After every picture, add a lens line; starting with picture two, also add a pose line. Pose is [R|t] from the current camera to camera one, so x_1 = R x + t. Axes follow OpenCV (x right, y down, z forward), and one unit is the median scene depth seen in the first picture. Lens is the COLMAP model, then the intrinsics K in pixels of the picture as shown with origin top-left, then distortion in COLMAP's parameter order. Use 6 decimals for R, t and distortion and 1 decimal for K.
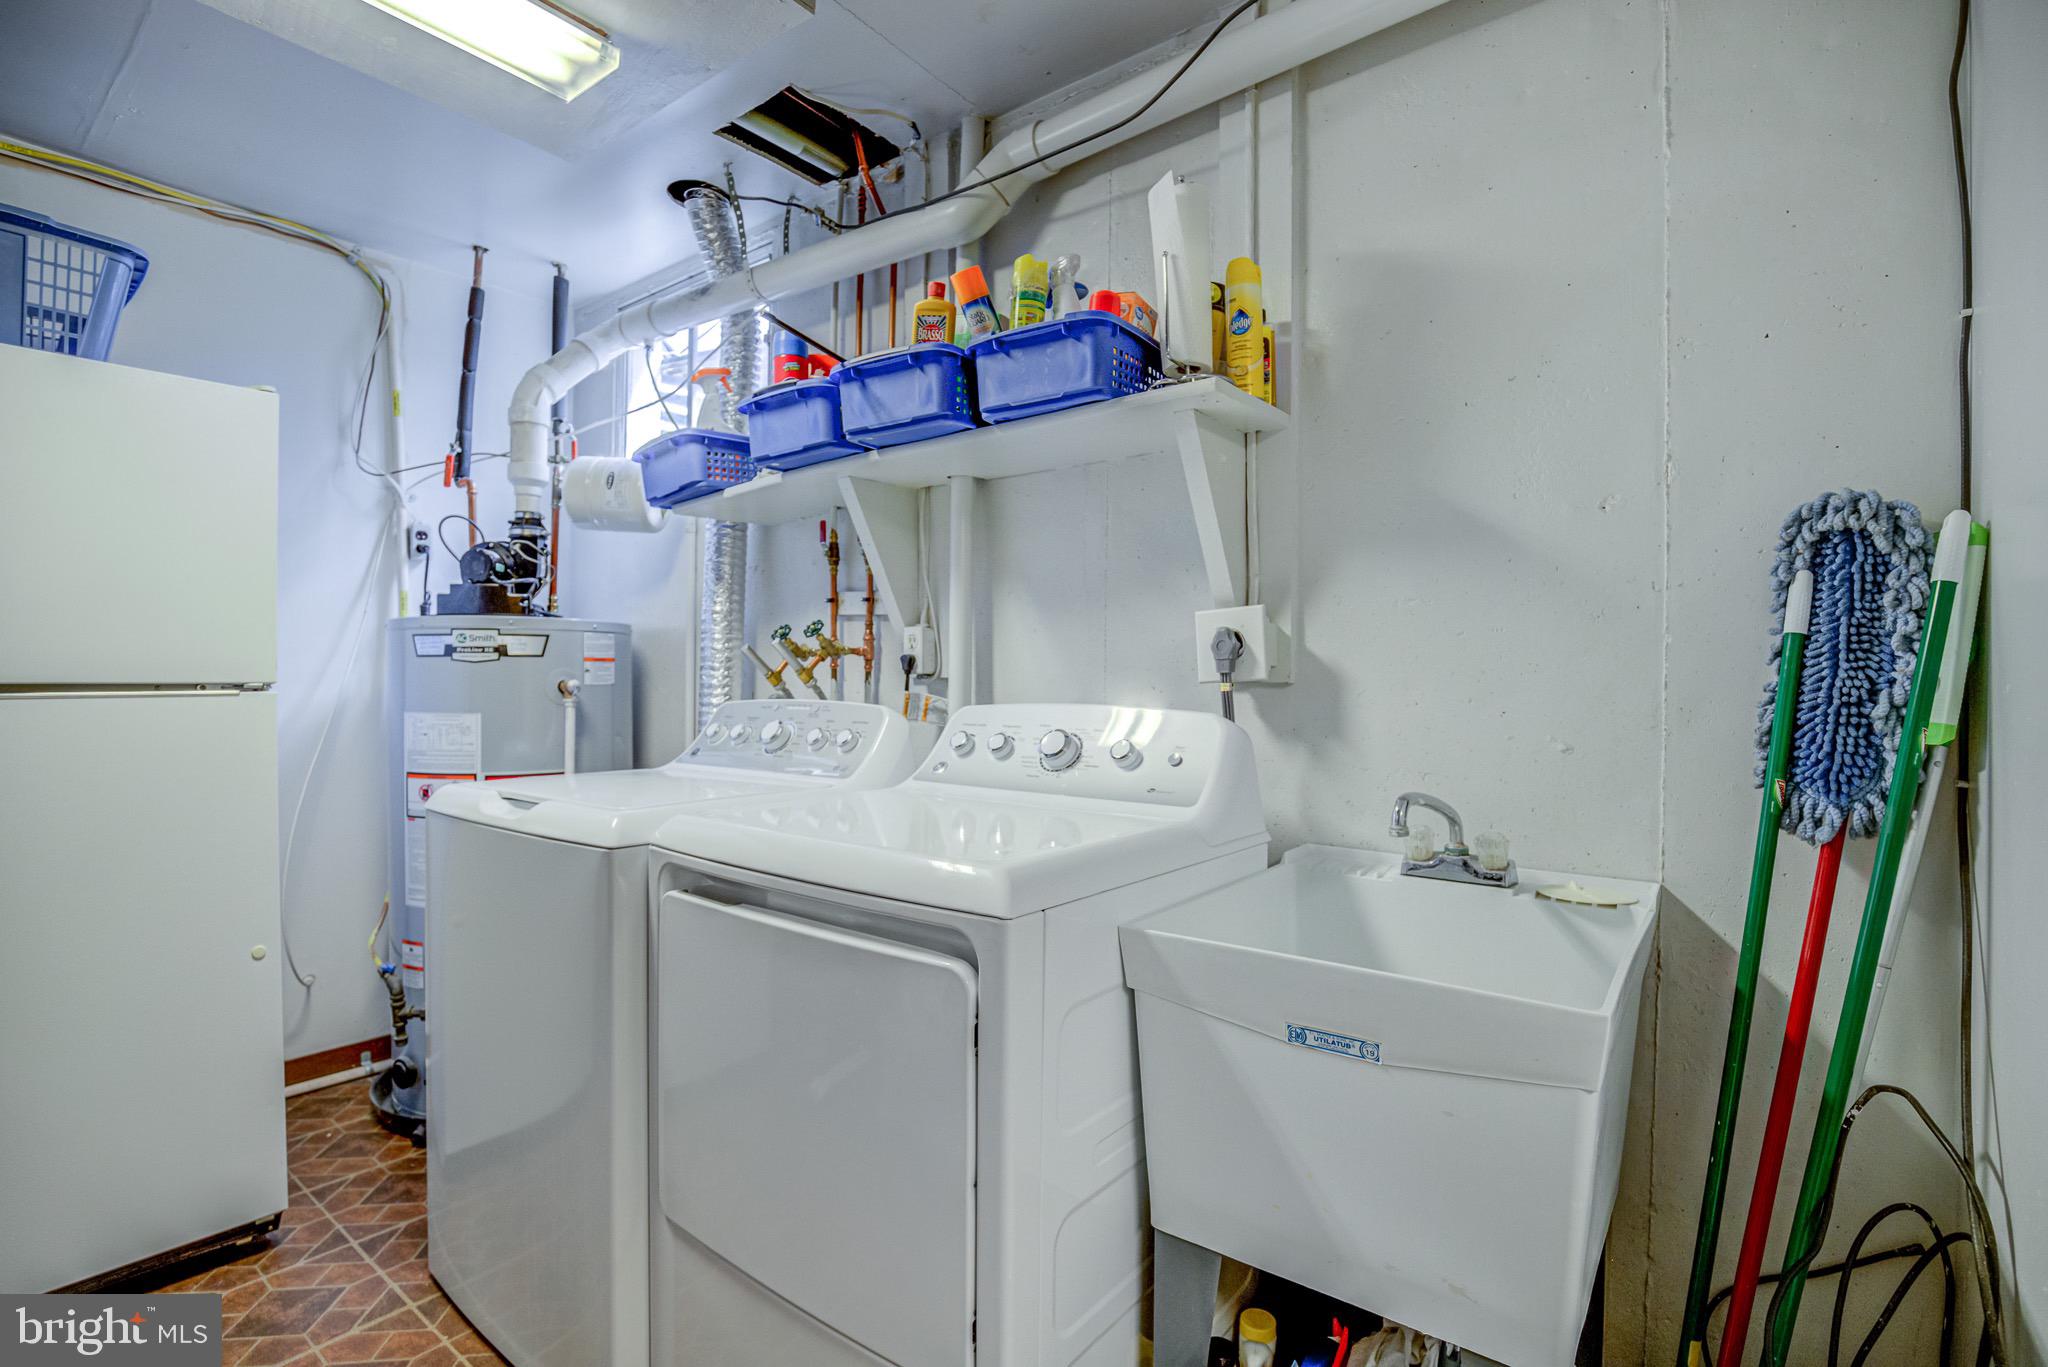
lens RADIAL K [[949.6, 0, 1024.4], [0, 949.6, 680.8], [0, 0, 1]] dist [-0.034458, 0.004904]
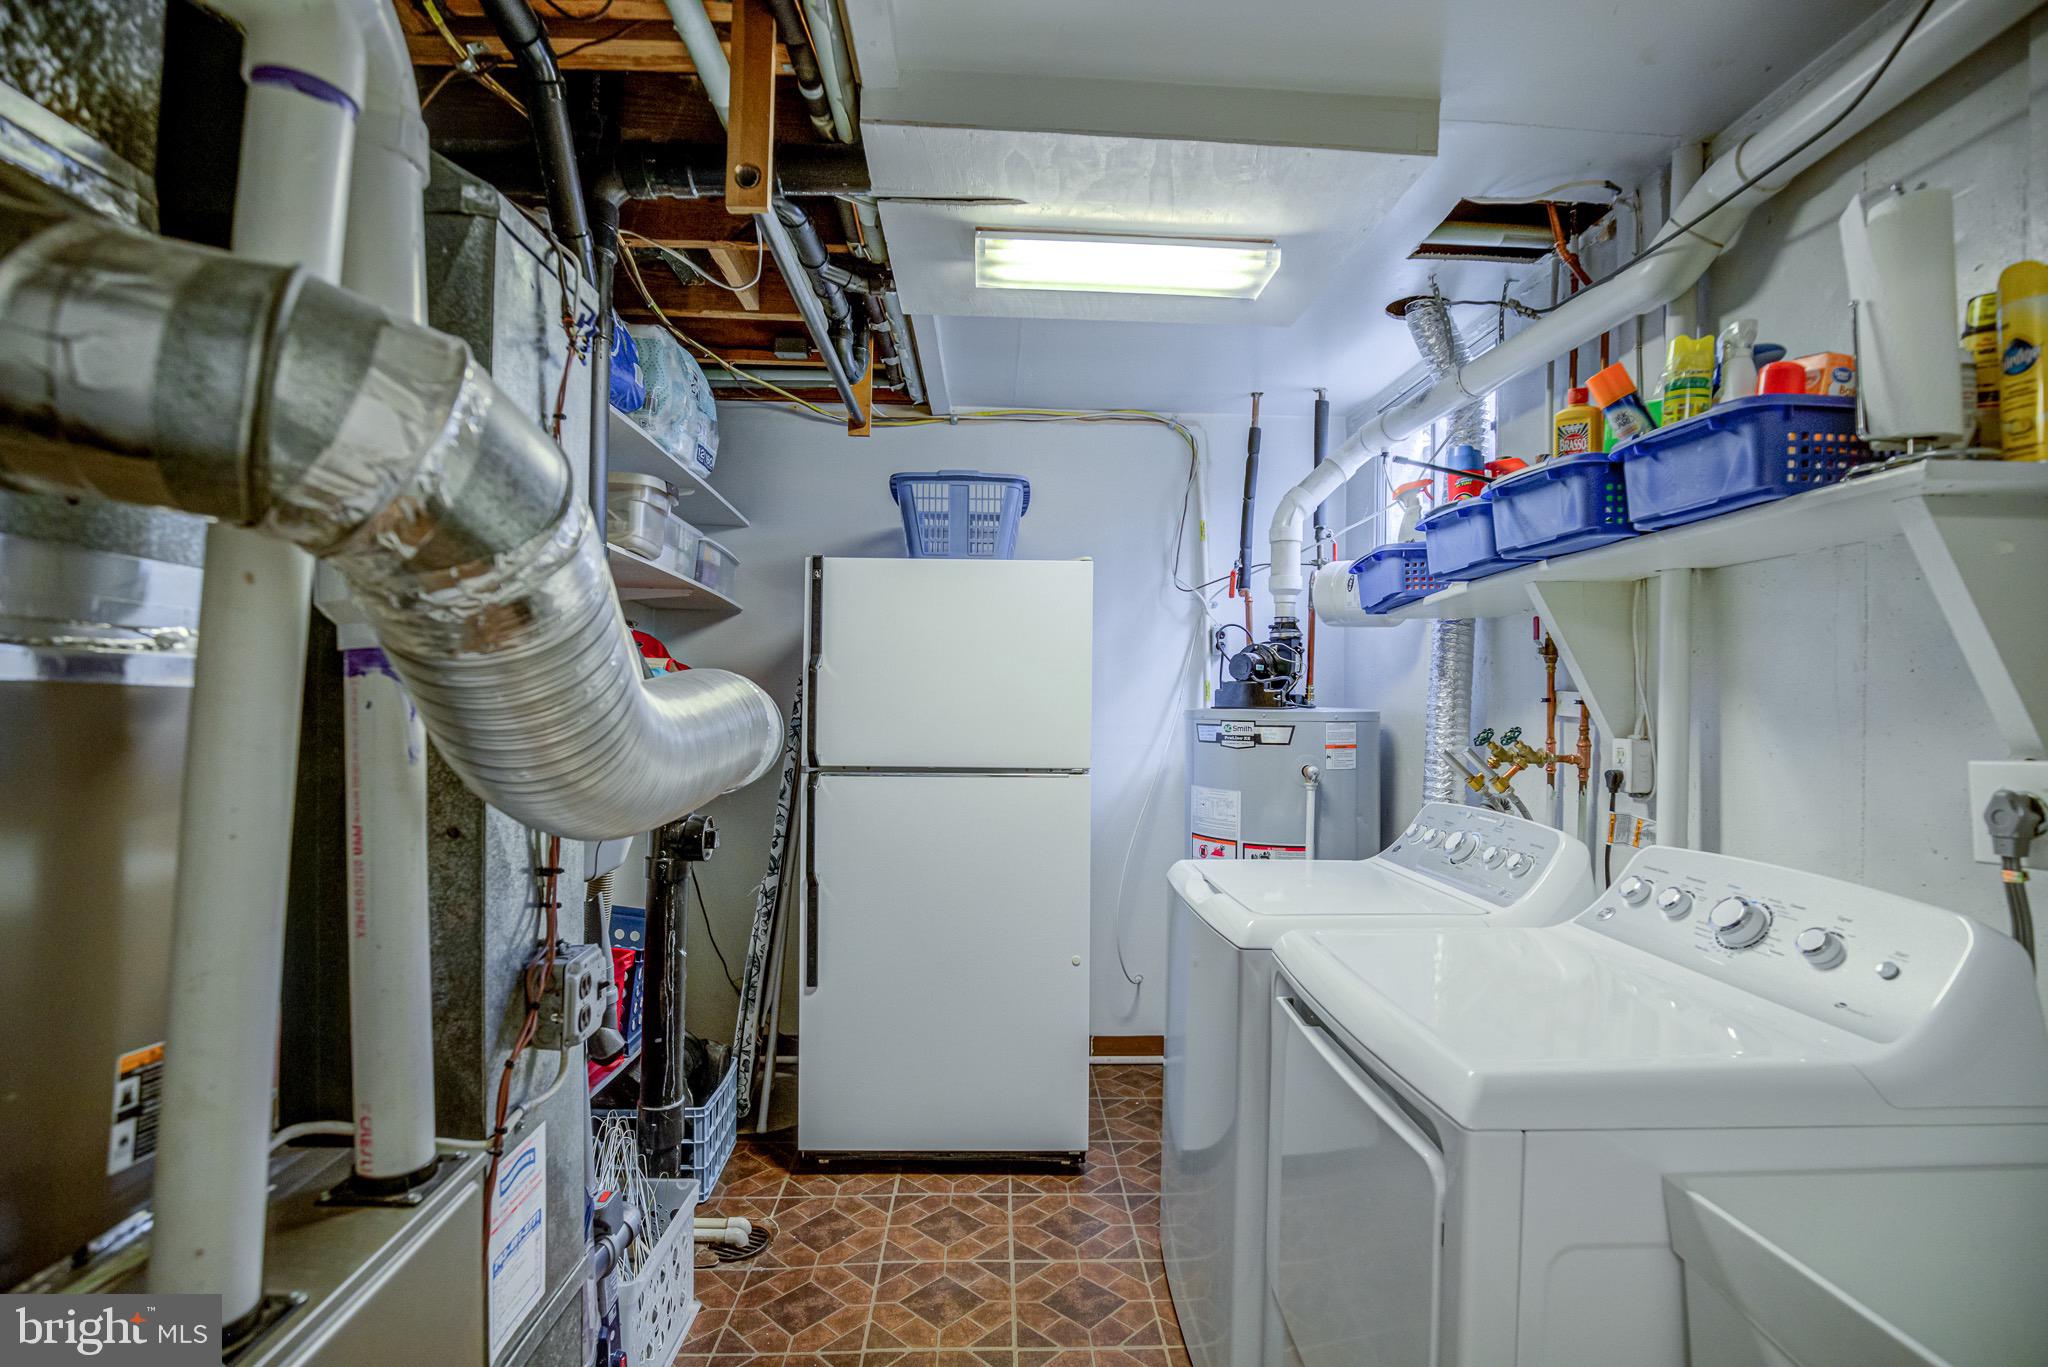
lens RADIAL K [[949.6, 0, 1034.4], [0, 949.6, 691.1], [0, 0, 1]] dist [-0.034458, 0.004904]
pose [[0.648043, -0.001062, -0.761603, 0.200806], [-0.014938, 0.999789, -0.014106, -0.083895], [0.761457, 0.020518, 0.647890, 0.013541]]
